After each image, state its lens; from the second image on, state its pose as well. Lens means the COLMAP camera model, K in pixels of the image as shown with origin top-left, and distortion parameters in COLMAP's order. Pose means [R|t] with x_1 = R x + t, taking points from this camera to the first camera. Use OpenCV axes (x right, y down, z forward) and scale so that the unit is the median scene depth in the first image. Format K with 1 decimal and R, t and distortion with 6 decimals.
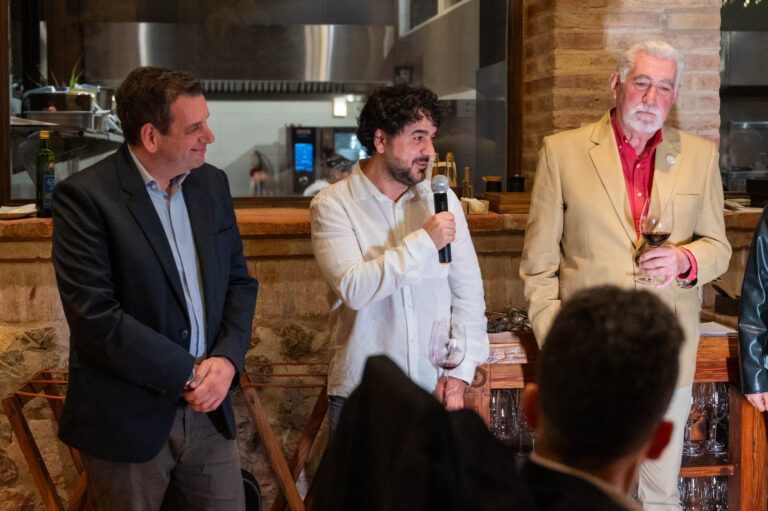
lens RADIAL K [[1122.5, 0, 356.8], [0, 1122.5, 221.1], [0, 0, 1]] dist [0.001334, 0.000000]
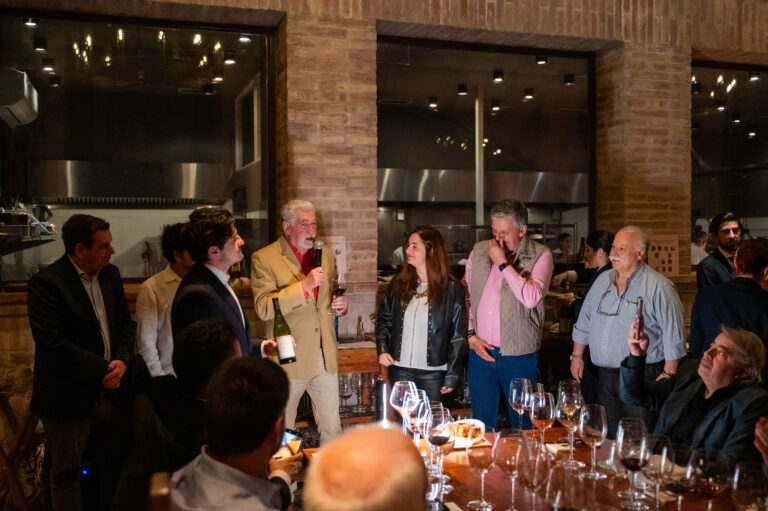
lens RADIAL K [[782.0, 0, 385.5], [0, 782.0, 254.7], [0, 0, 1]] dist [-0.010841, 0.000000]
pose [[0.982968, -0.007714, 0.183613, 0.094838], [0.013660, 0.999422, -0.031142, -0.015219], [-0.183266, 0.033120, 0.982505, -0.302097]]
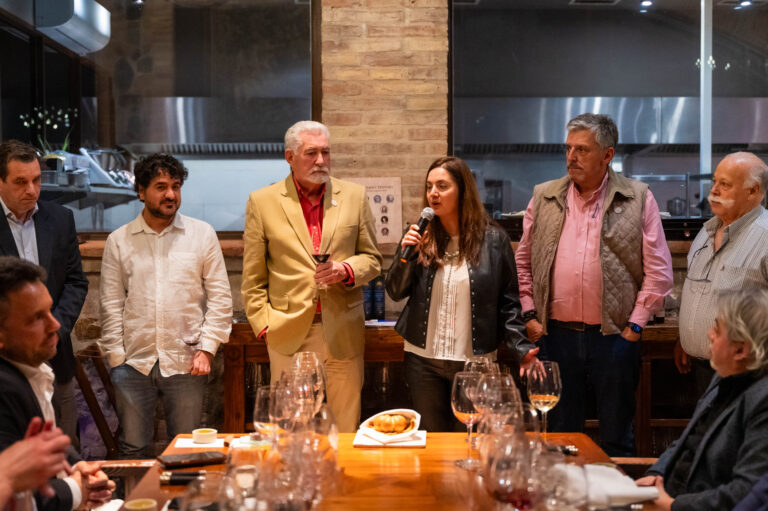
lens RADIAL K [[1084.3, 0, 380.2], [0, 1084.3, 251.6], [0, 0, 1]] dist [-0.003523, 0.000000]
pose [[0.994066, 0.002094, -0.108755, 0.390277], [-0.004105, 0.999825, -0.018270, 0.027399], [0.108698, 0.018608, 0.993901, -0.324994]]
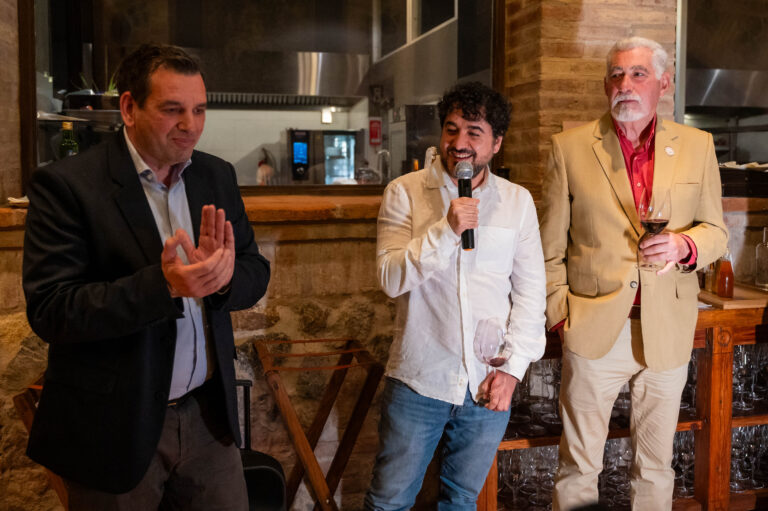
lens RADIAL K [[745.8, 0, 421.8], [0, 745.8, 198.7], [0, 0, 1]] dist [0.003386, 0.000000]
pose [[0.991859, -0.001464, 0.127329, -0.040137], [0.001281, 0.999998, 0.001512, -0.009810], [-0.127331, -0.001337, 0.991859, 0.260019]]
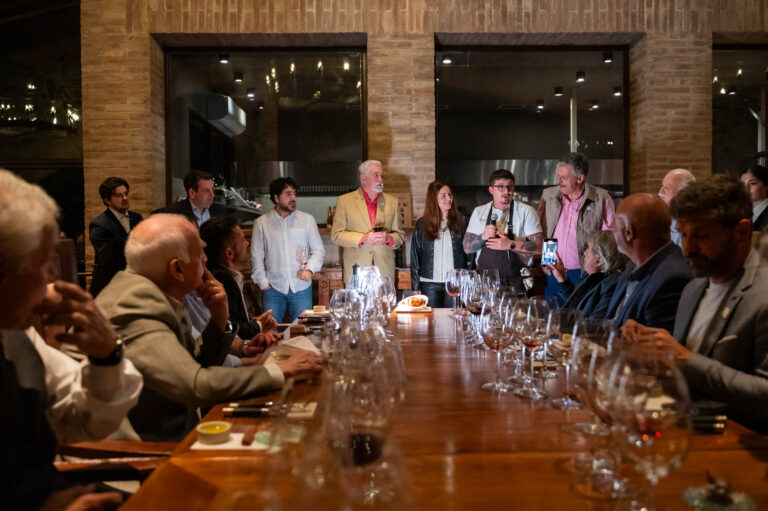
lens RADIAL K [[623.0, 0, 387.9], [0, 623.0, 254.7], [0, 0, 1]] dist [-0.000141, -0.005102]
pose [[0.994028, -0.005699, -0.108977, 0.374117], [0.002874, 0.999656, -0.026060, 0.091488], [0.109088, 0.025591, 0.993703, -0.430408]]
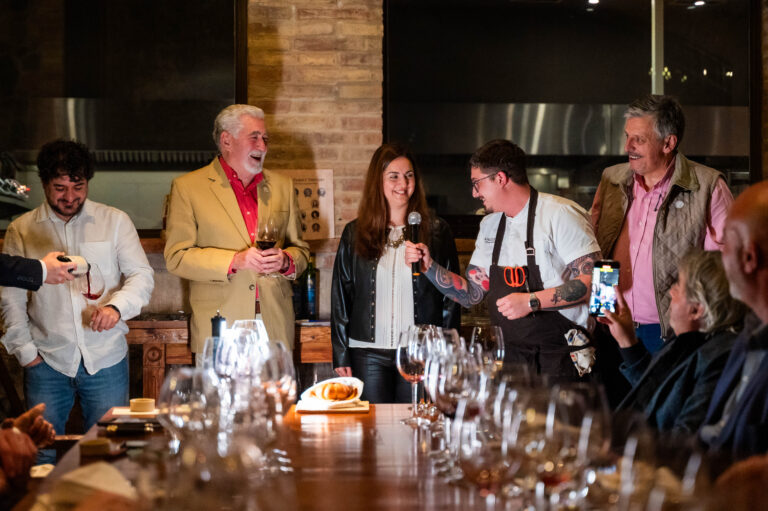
lens RADIAL K [[1274.0, 0, 394.1], [0, 1274.0, 240.1], [0, 0, 1]] dist [-0.026469, 0.000000]
pose [[0.999601, -0.000400, -0.028230, 0.381716], [-0.001441, 0.997872, -0.065188, 0.087458], [0.028196, 0.065203, 0.997474, -0.447785]]
